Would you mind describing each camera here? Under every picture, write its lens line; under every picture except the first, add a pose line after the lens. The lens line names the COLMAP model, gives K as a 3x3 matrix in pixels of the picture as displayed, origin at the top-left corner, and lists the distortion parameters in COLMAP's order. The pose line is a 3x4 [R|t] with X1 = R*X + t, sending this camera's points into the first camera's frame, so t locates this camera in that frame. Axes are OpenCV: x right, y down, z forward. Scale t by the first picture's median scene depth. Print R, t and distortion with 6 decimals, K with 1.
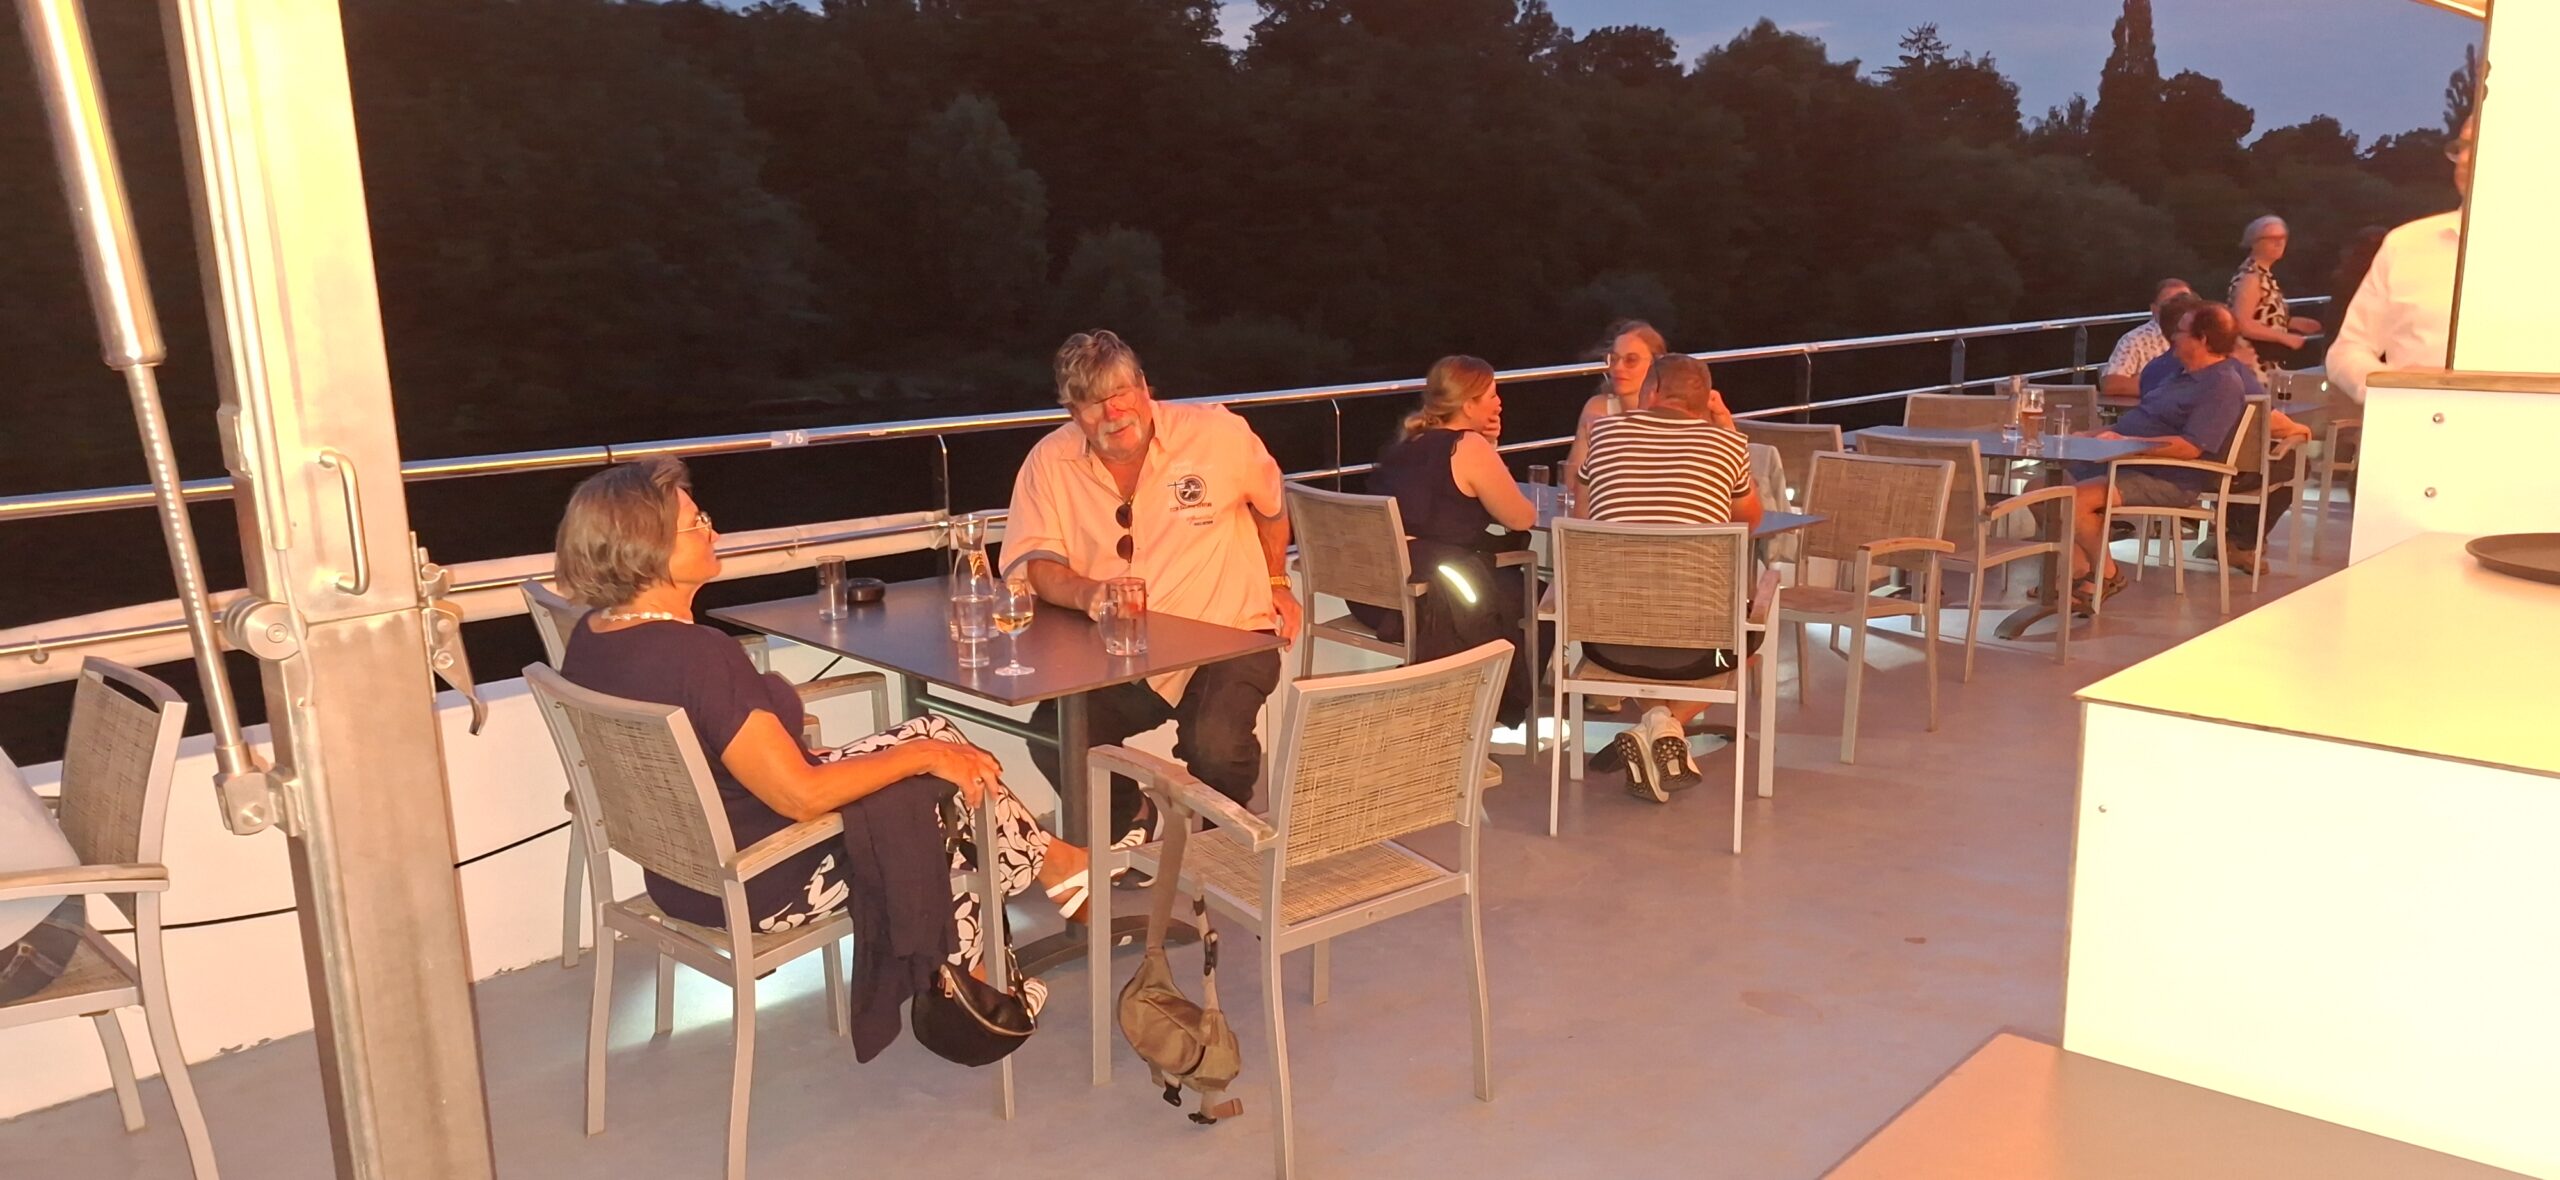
lens RADIAL K [[1796.9, 0, 1280.0], [0, 1796.9, 590.0], [0, 0, 1]] dist [0.098368, -0.105397]
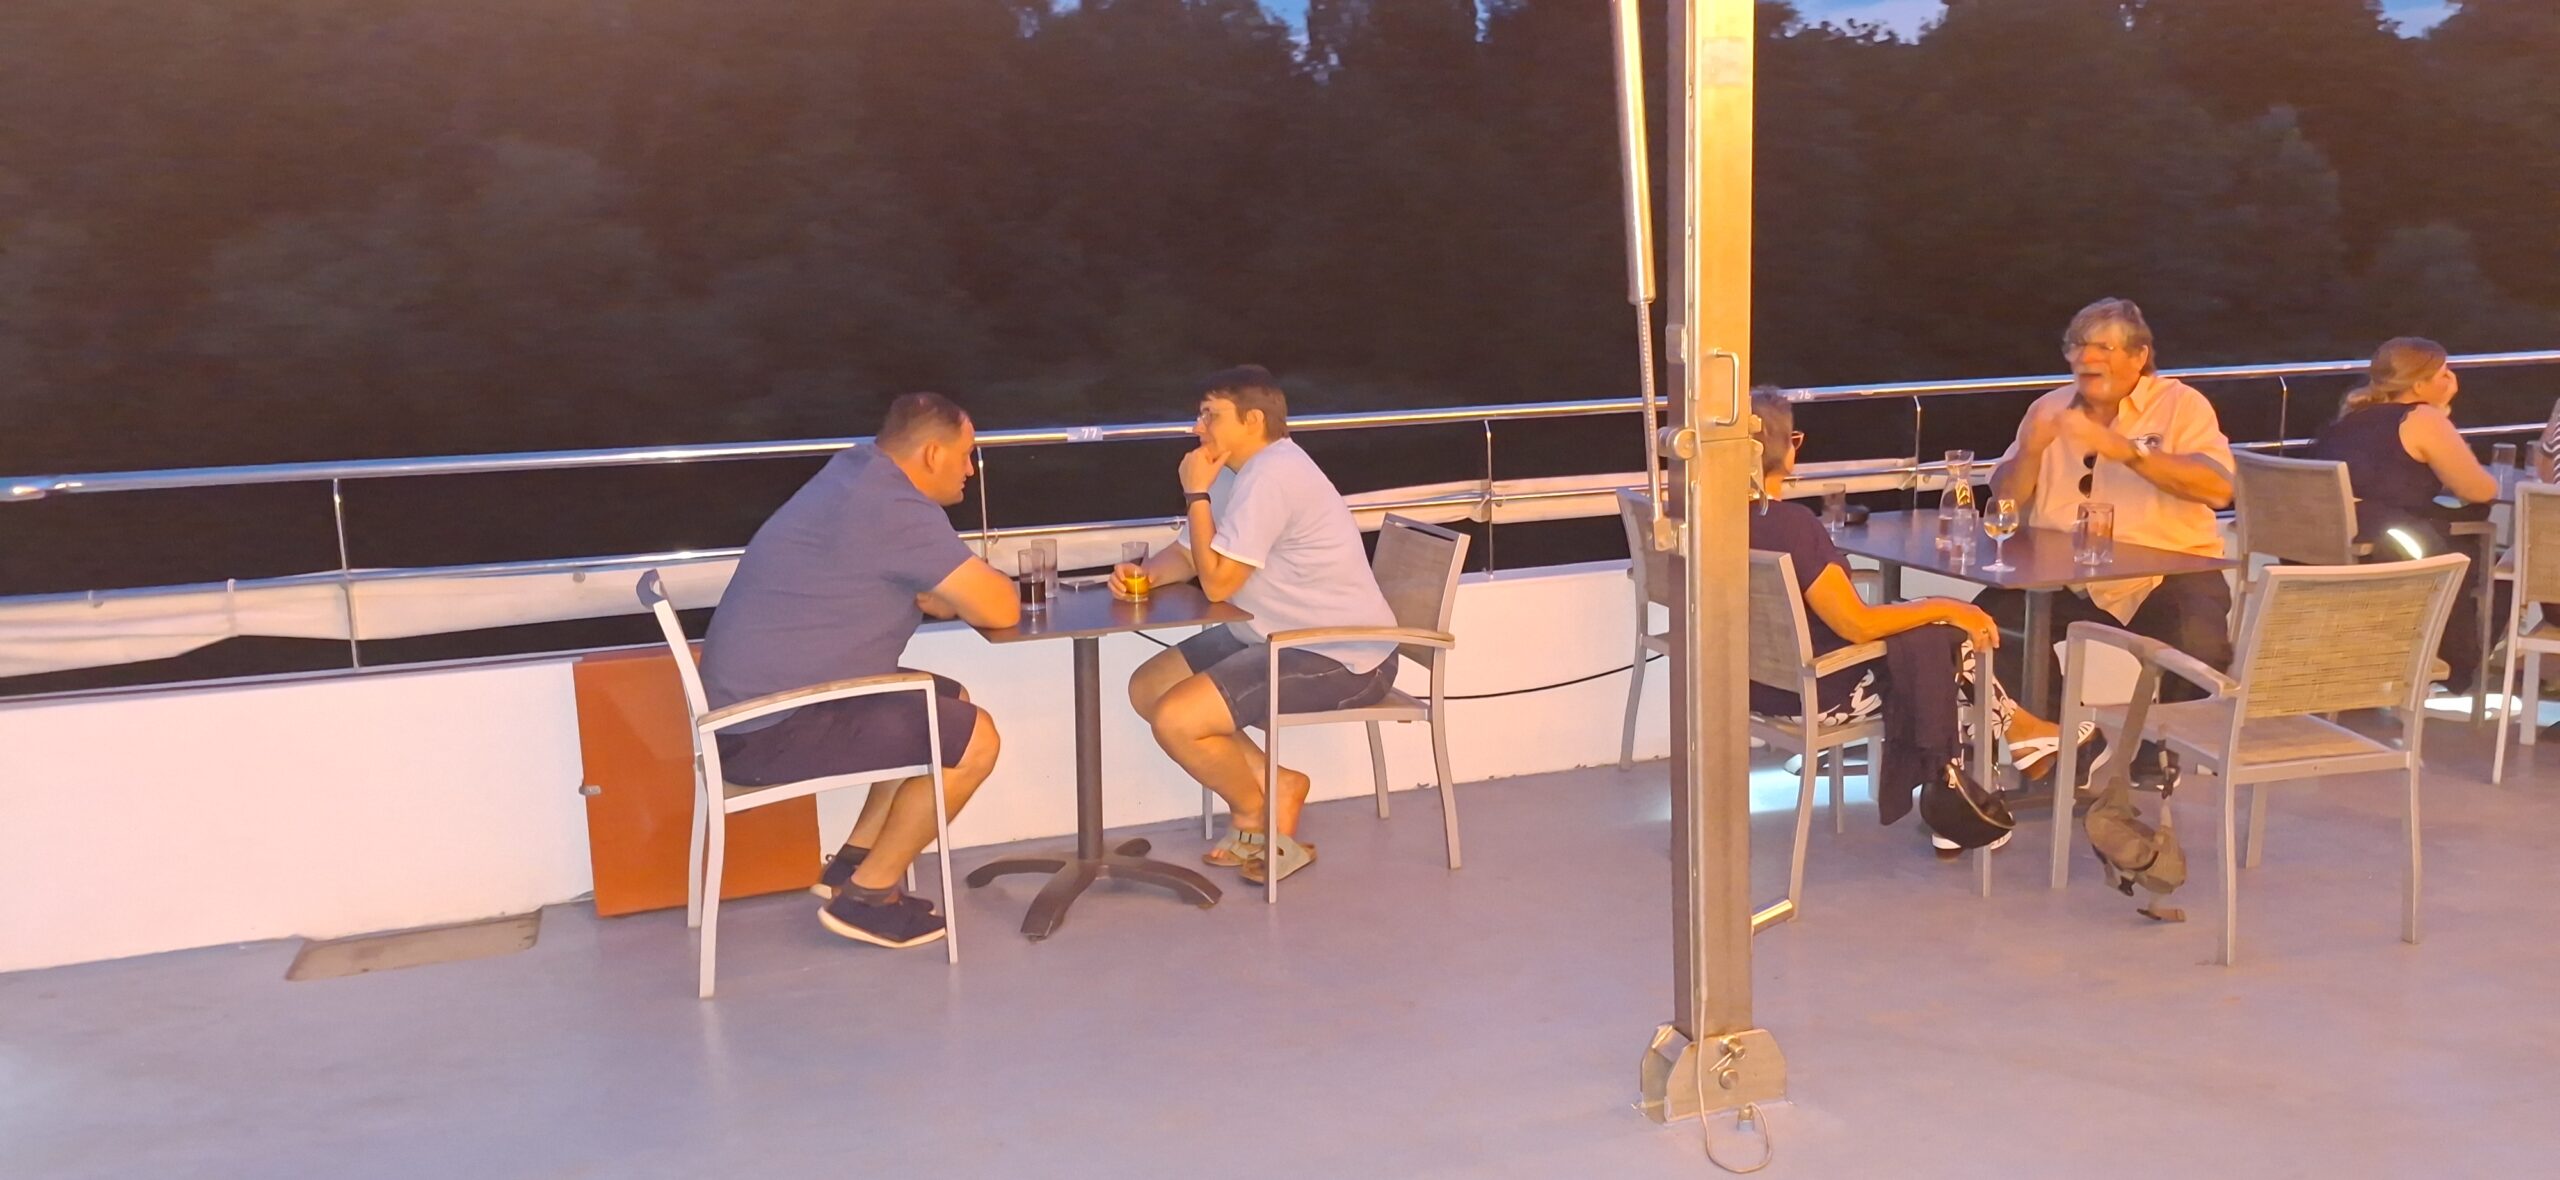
lens RADIAL K [[1796.9, 0, 1280.0], [0, 1796.9, 590.0], [0, 0, 1]] dist [0.098368, -0.105397]
pose [[0.902153, 0.065691, -0.426386, -0.051149], [-0.068699, 0.997603, 0.008341, 0.078695], [0.425911, 0.021767, 0.904503, -0.364494]]
